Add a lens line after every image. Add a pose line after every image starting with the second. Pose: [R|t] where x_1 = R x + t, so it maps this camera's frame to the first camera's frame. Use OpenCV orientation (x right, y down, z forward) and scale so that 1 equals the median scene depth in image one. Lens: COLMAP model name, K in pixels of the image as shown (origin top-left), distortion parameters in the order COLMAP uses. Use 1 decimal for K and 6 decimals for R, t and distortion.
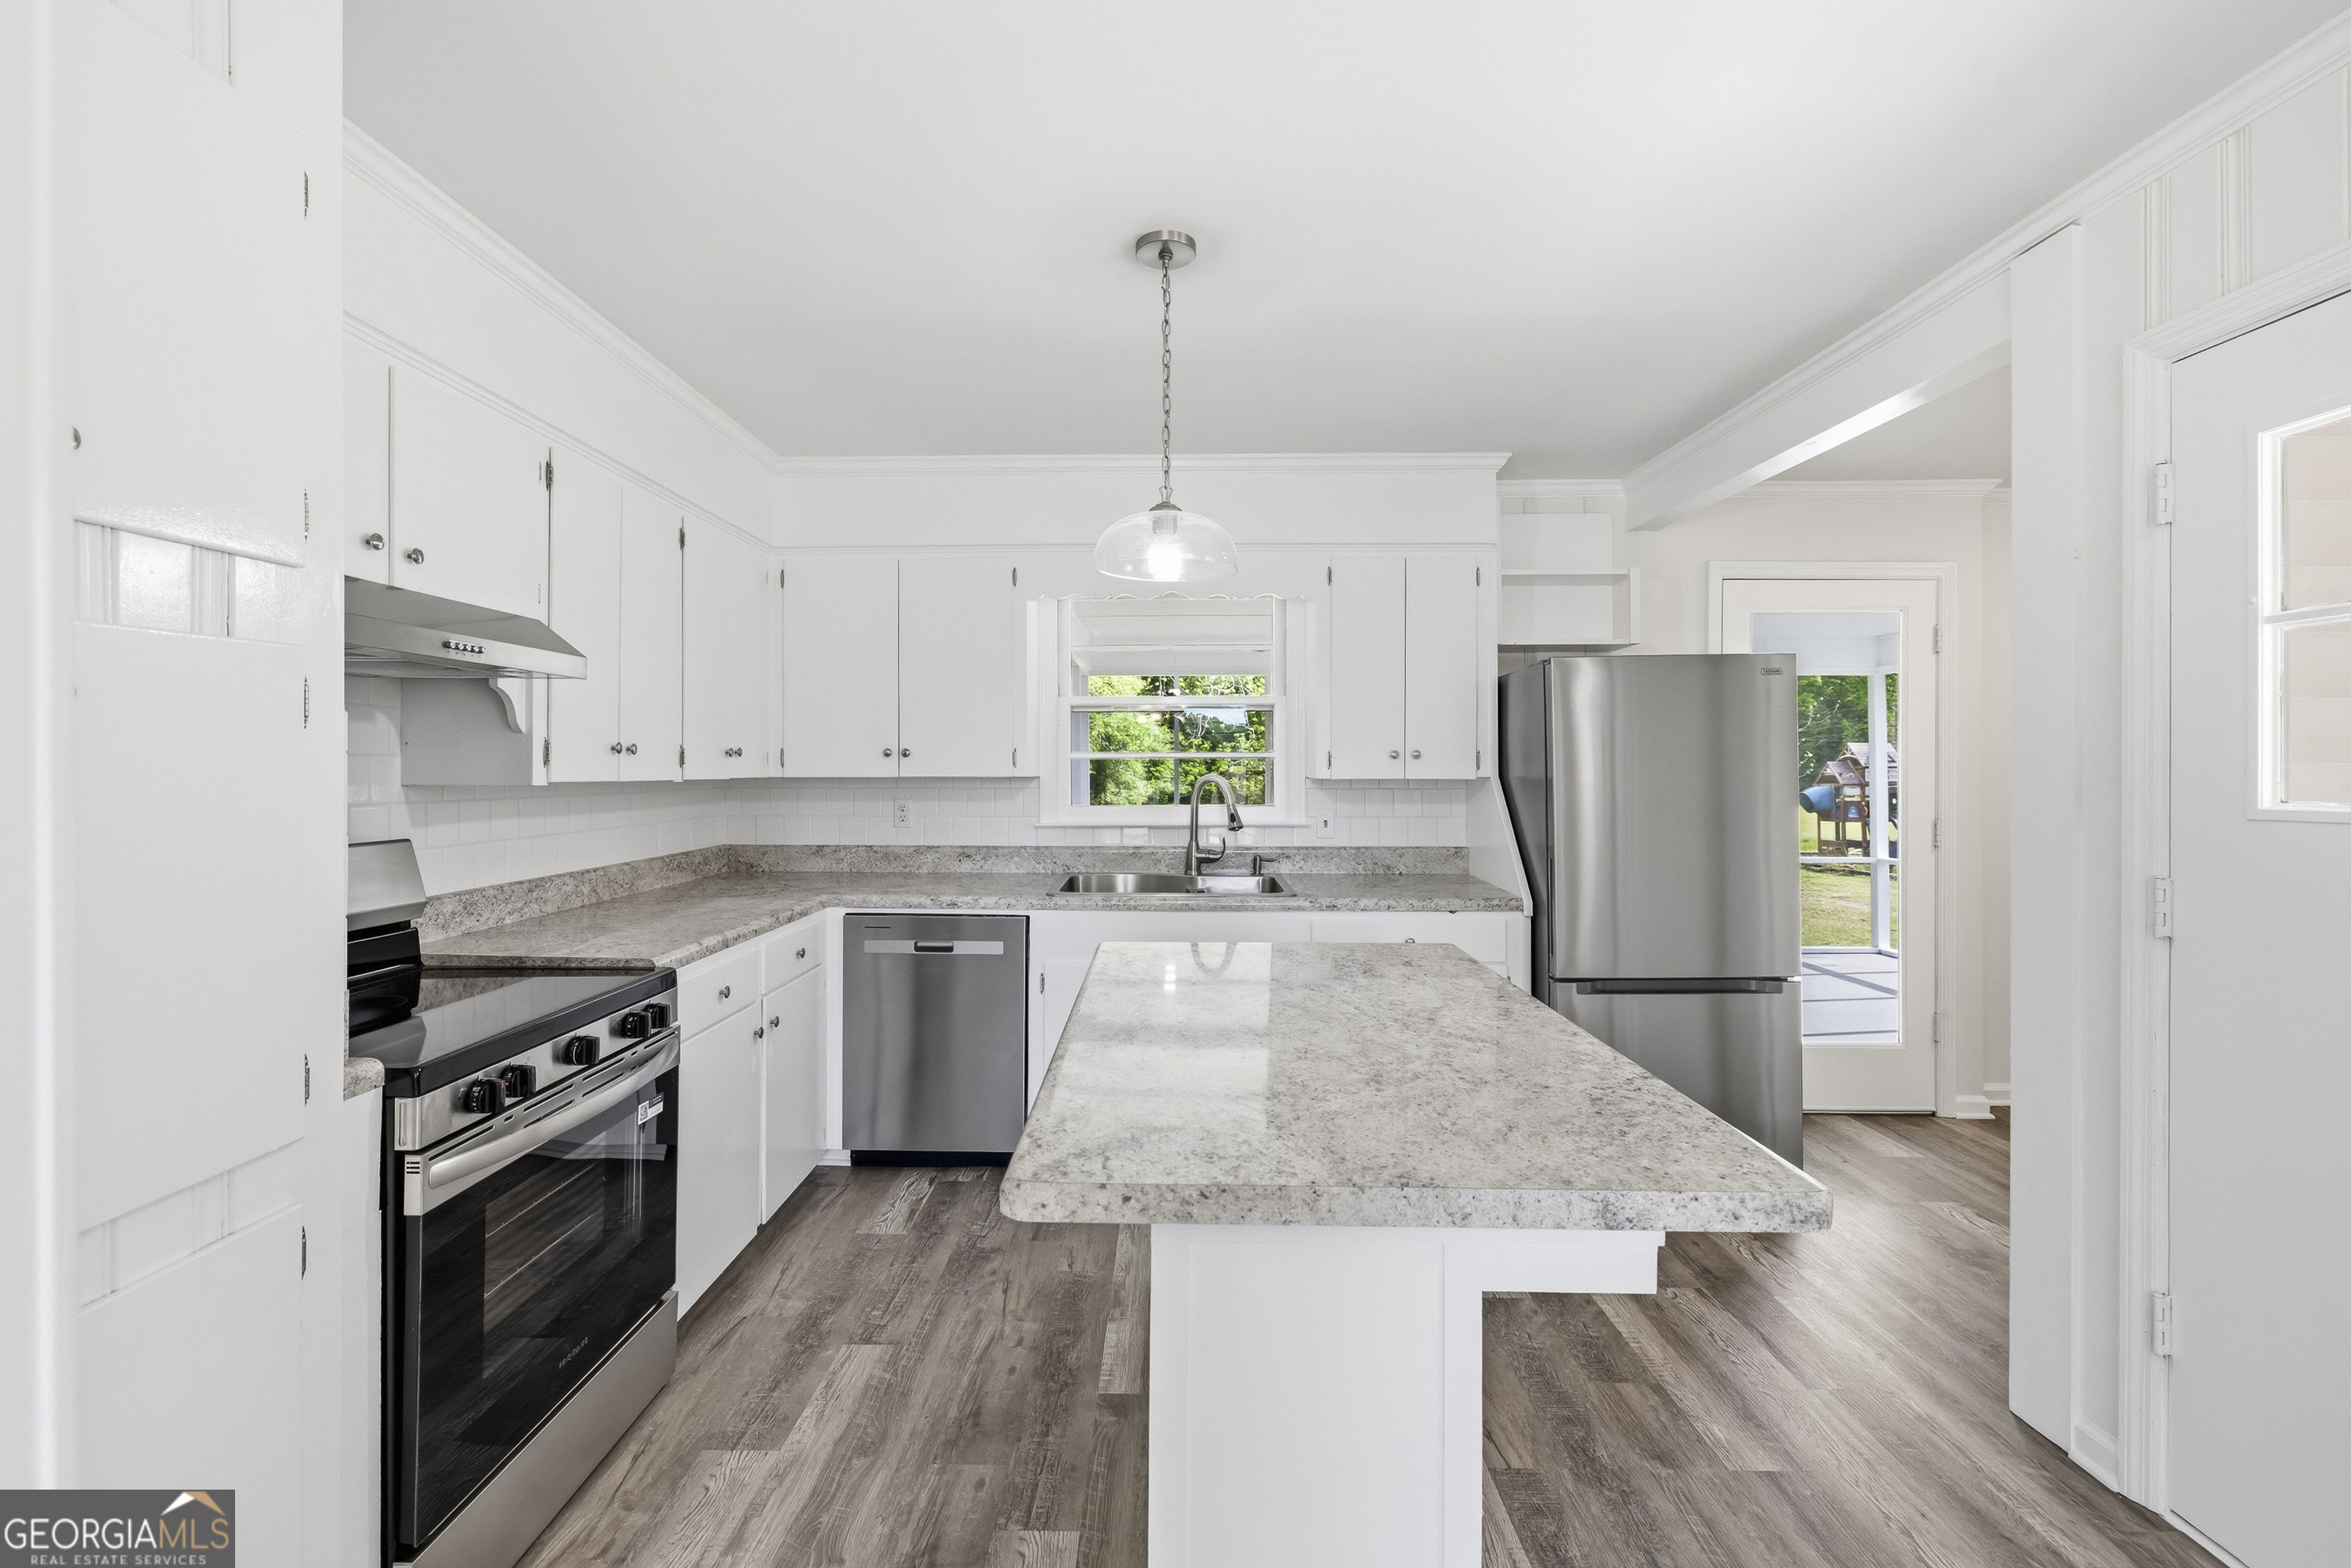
lens RADIAL K [[999.7, 0, 1160.1], [0, 999.7, 768.7], [0, 0, 1]] dist [-0.000991, -0.000210]
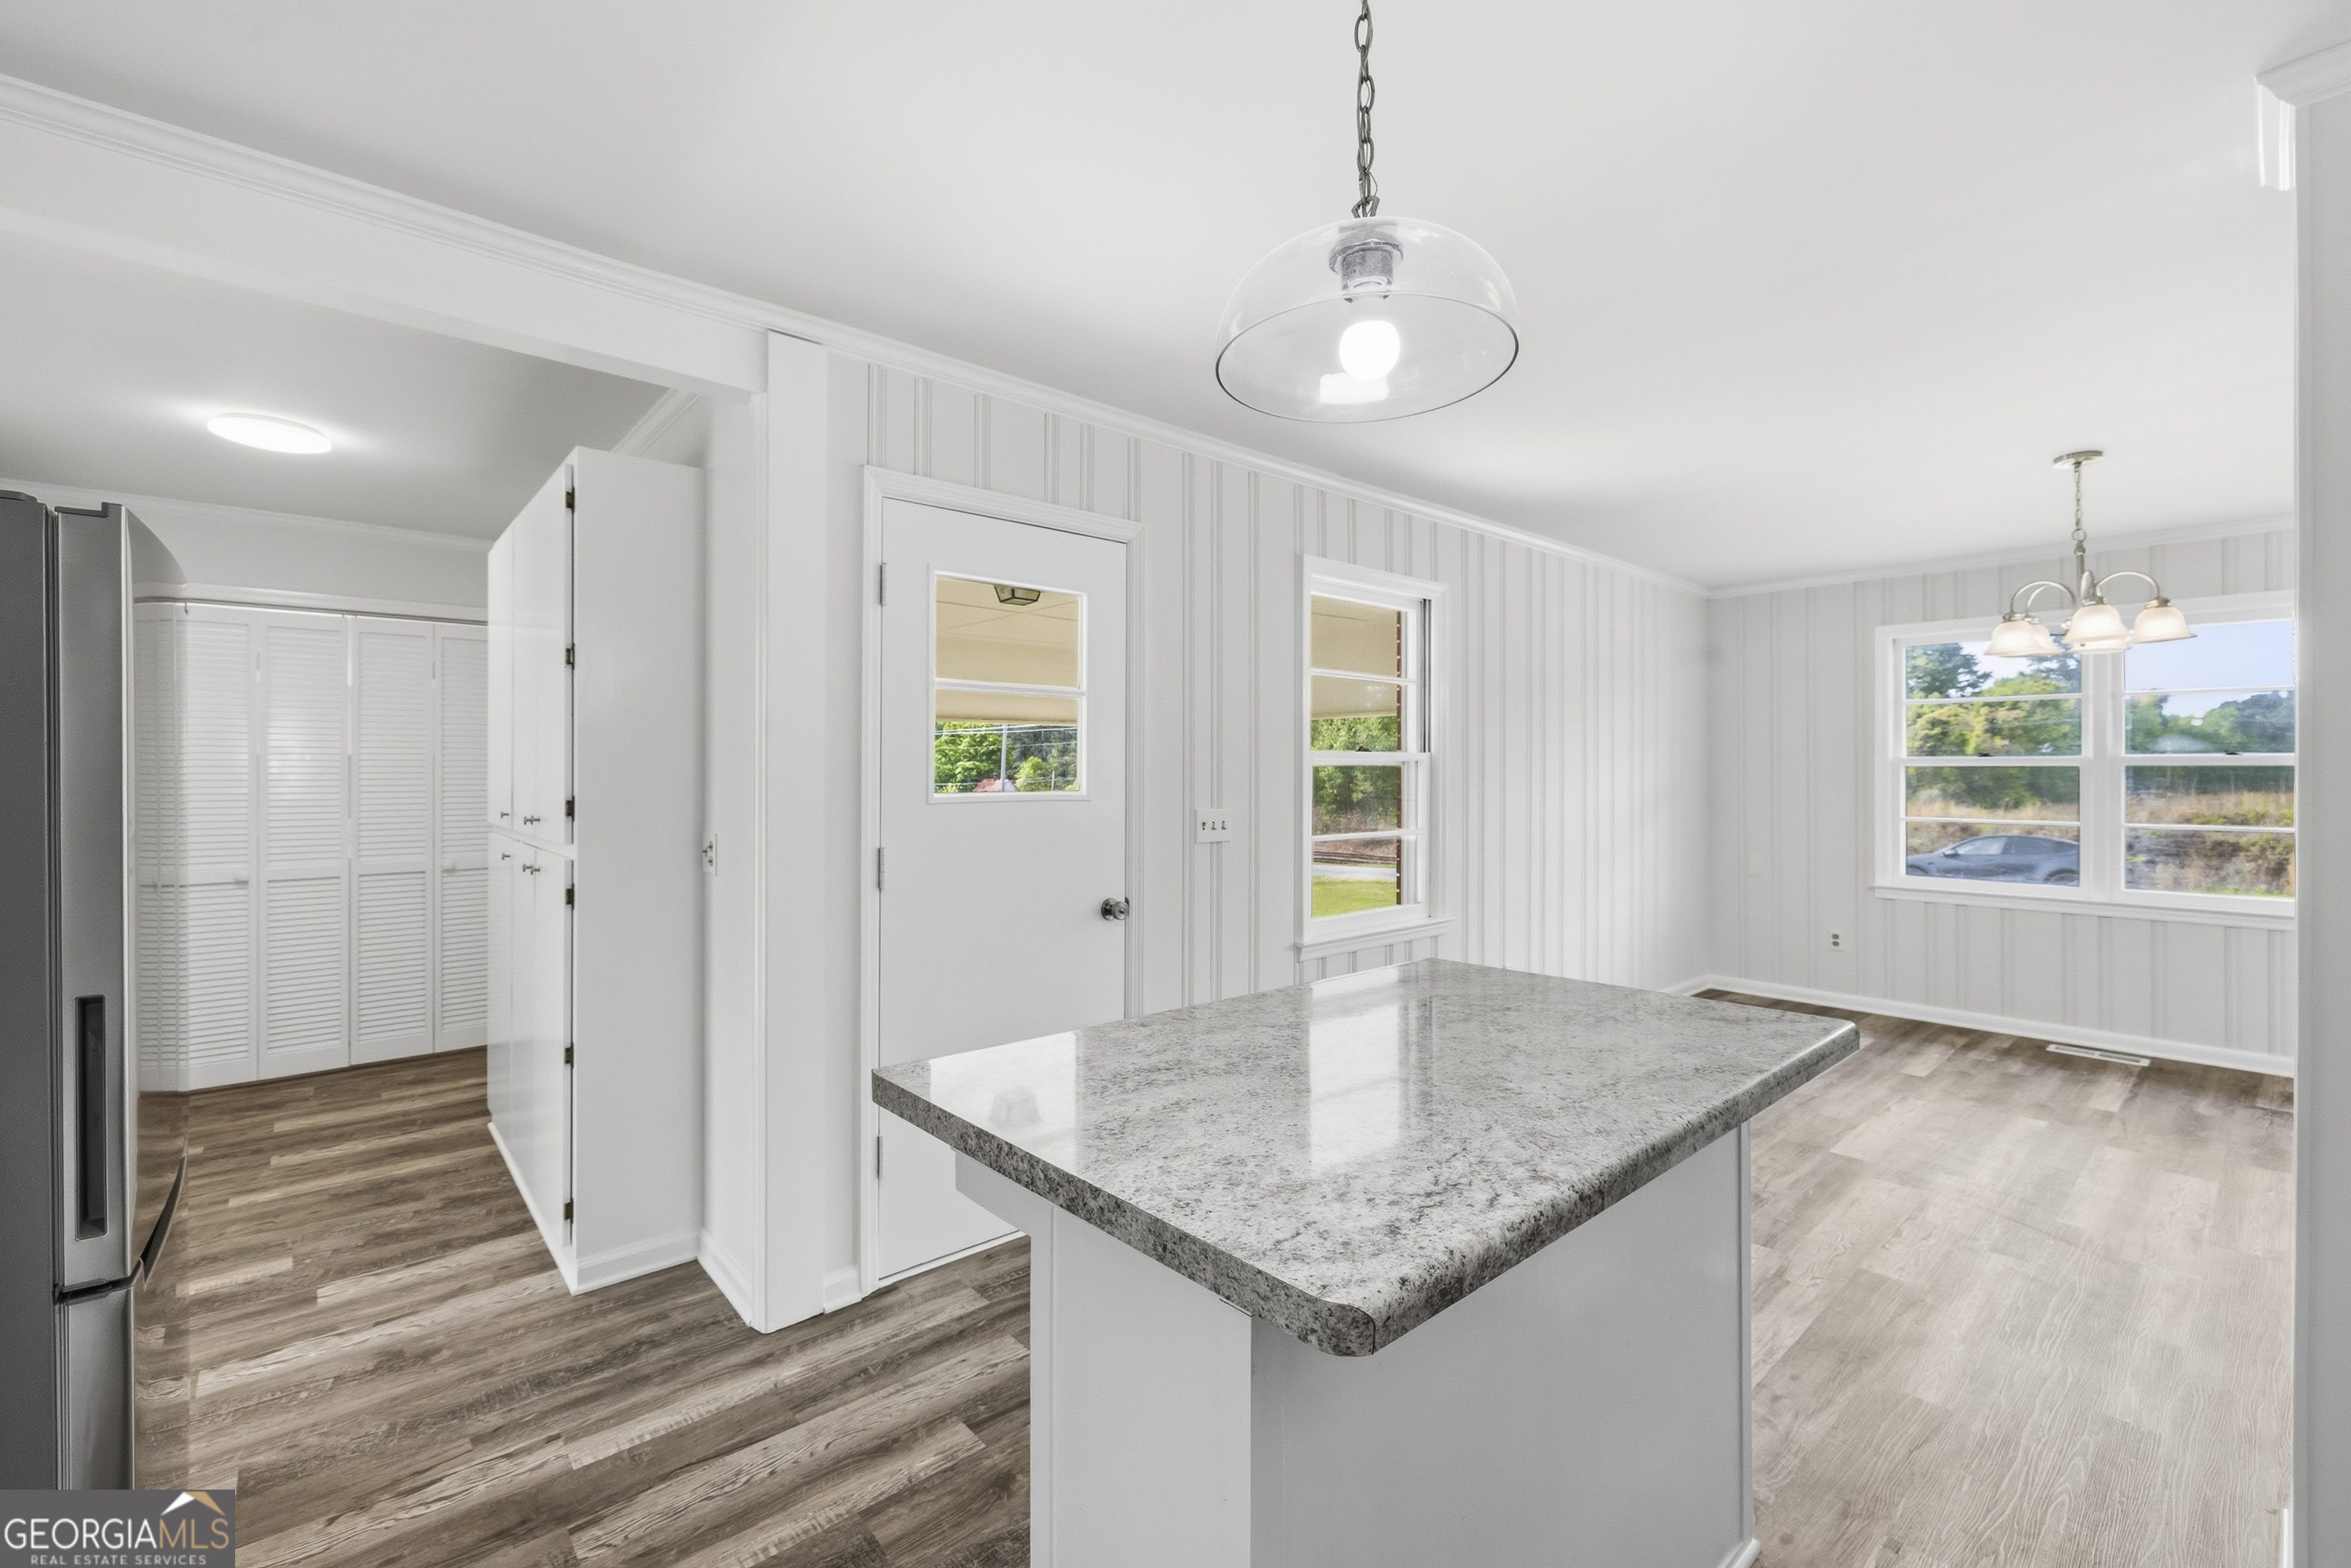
lens RADIAL K [[995.2, 0, 1162.5], [0, 995.2, 760.7], [0, 0, 1]] dist [-0.002696, -0.000279]
pose [[-0.665498, 0.010268, 0.746329, -0.186305], [0.000877, 0.999915, -0.012975, 0.000634], [-0.746399, -0.007980, -0.665451, 0.872783]]
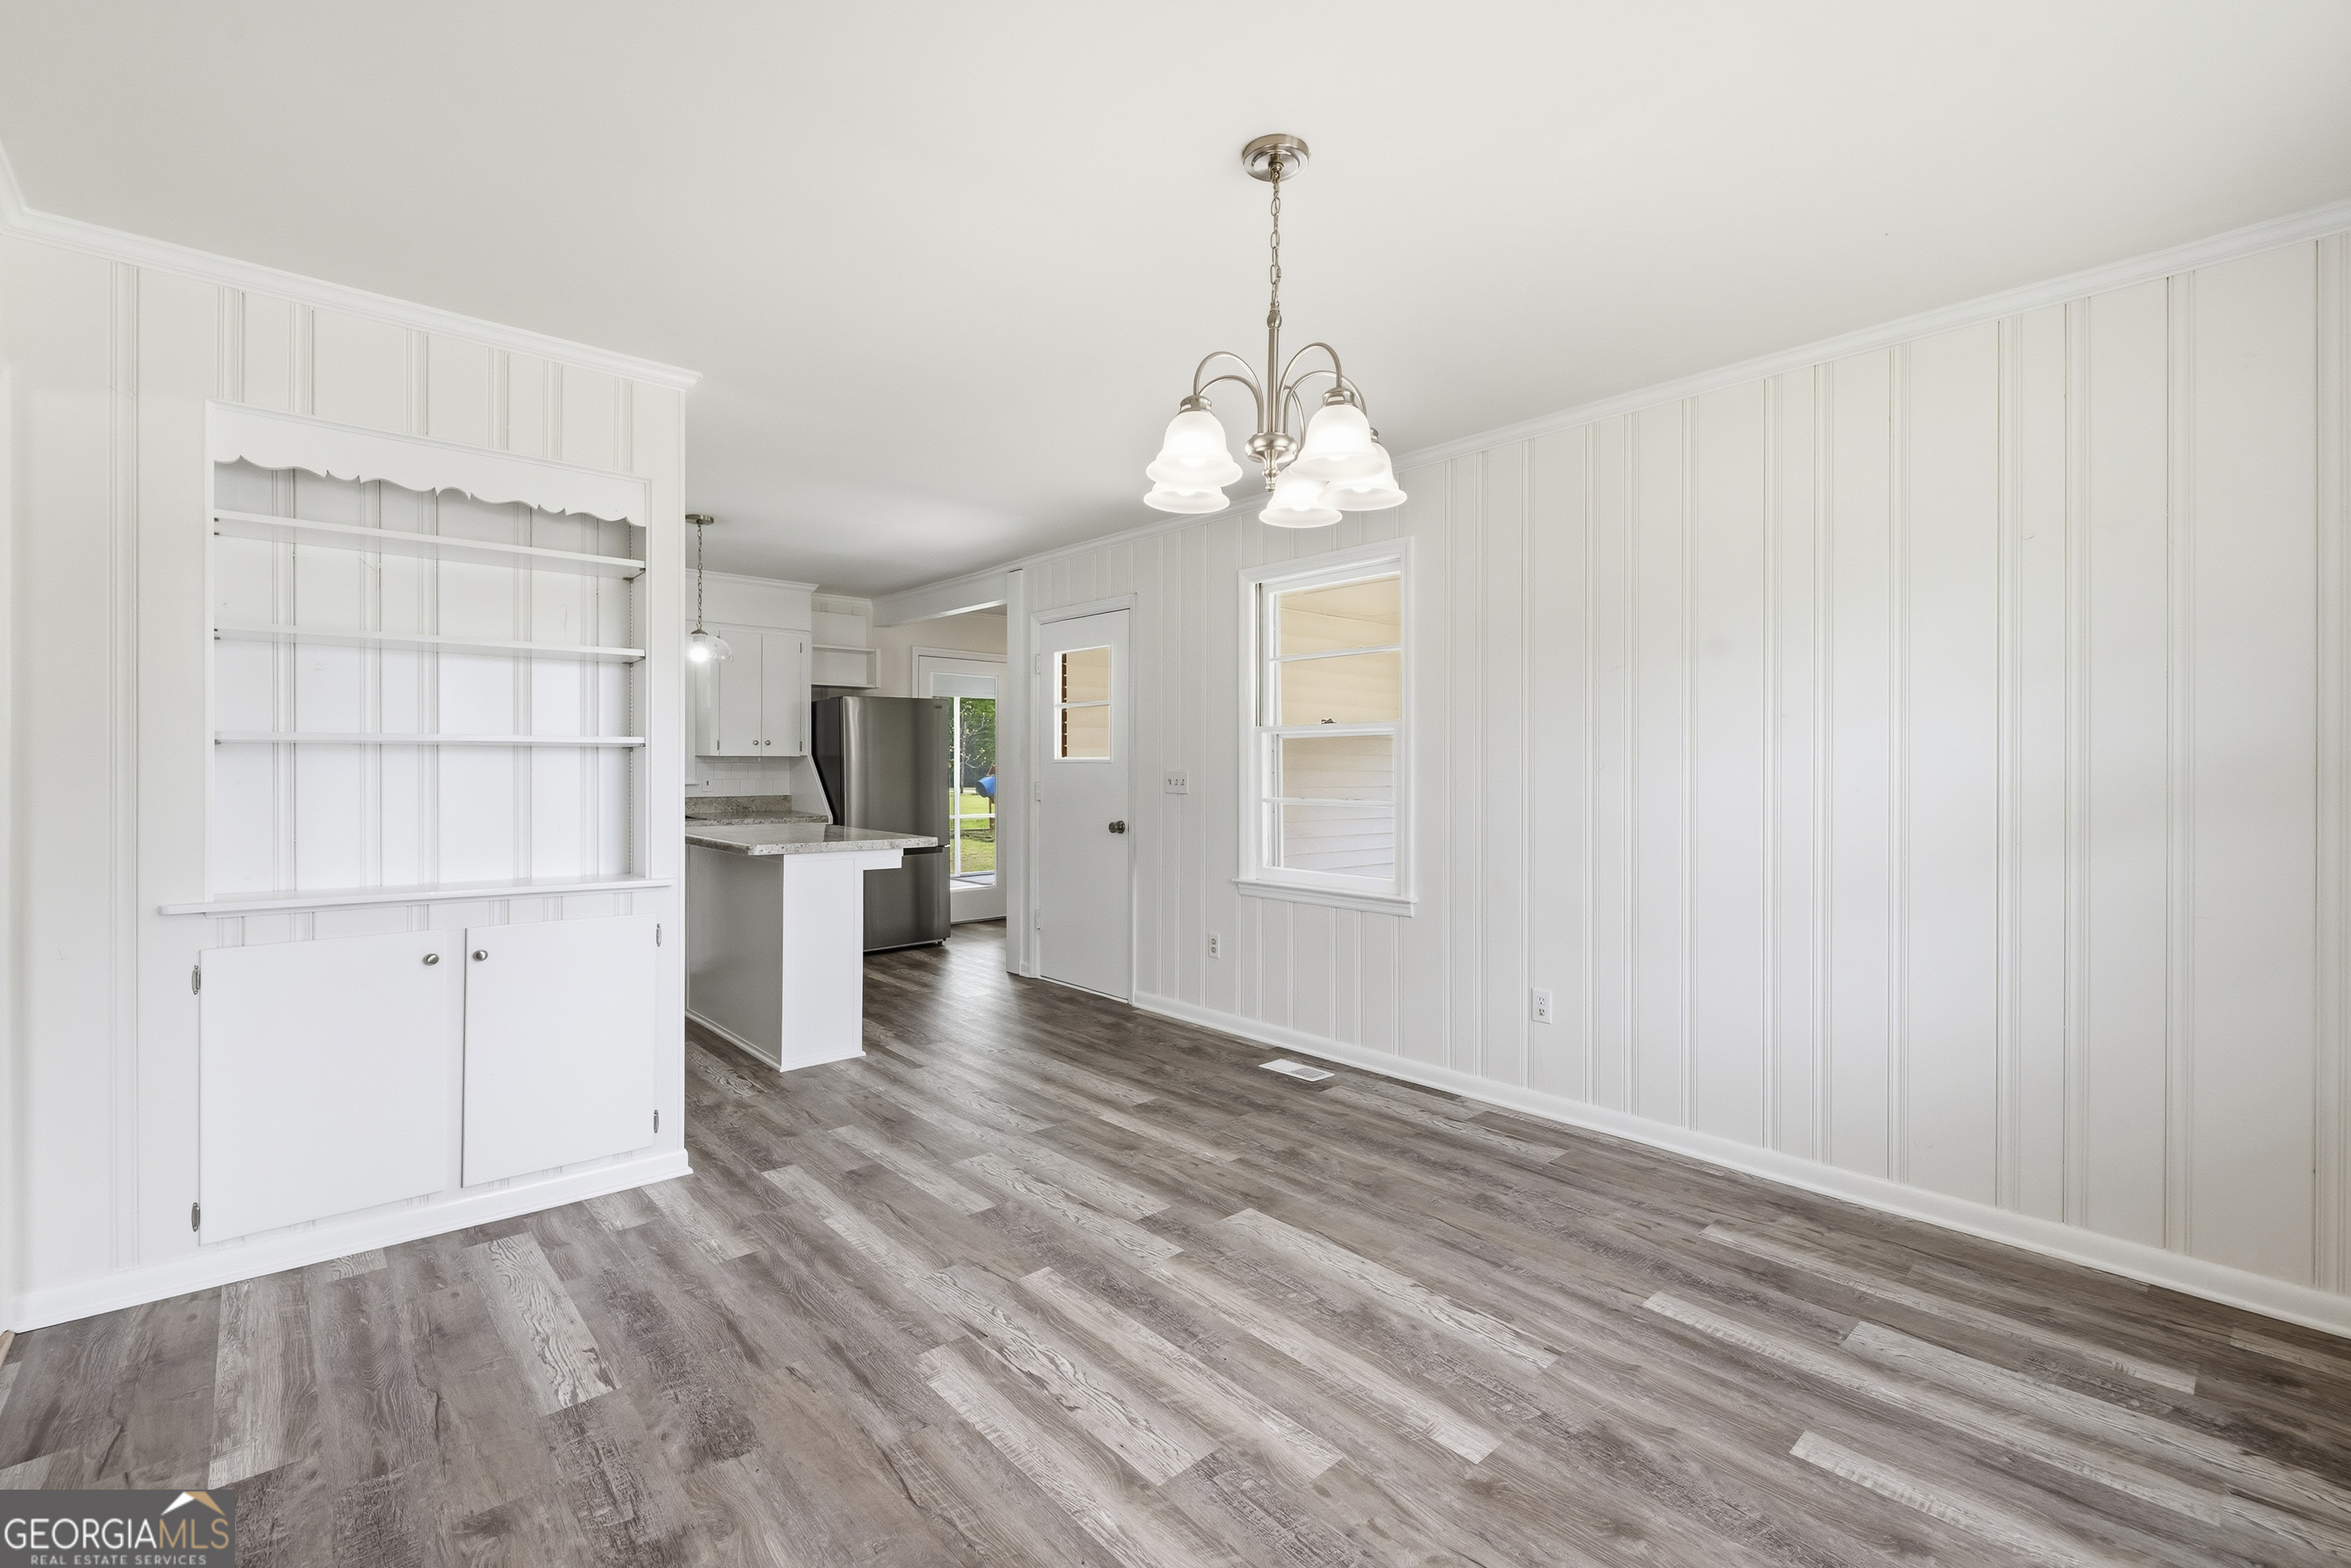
lens RADIAL K [[1019.7, 0, 1164.3], [0, 1019.7, 766.1], [0, 0, 1]] dist [0.001548, -0.000061]
pose [[0.735697, -0.000067, 0.677311, -0.495508], [-0.000824, 0.999999, 0.000993, 0.027396], [-0.677310, -0.001289, 0.735696, -0.902061]]
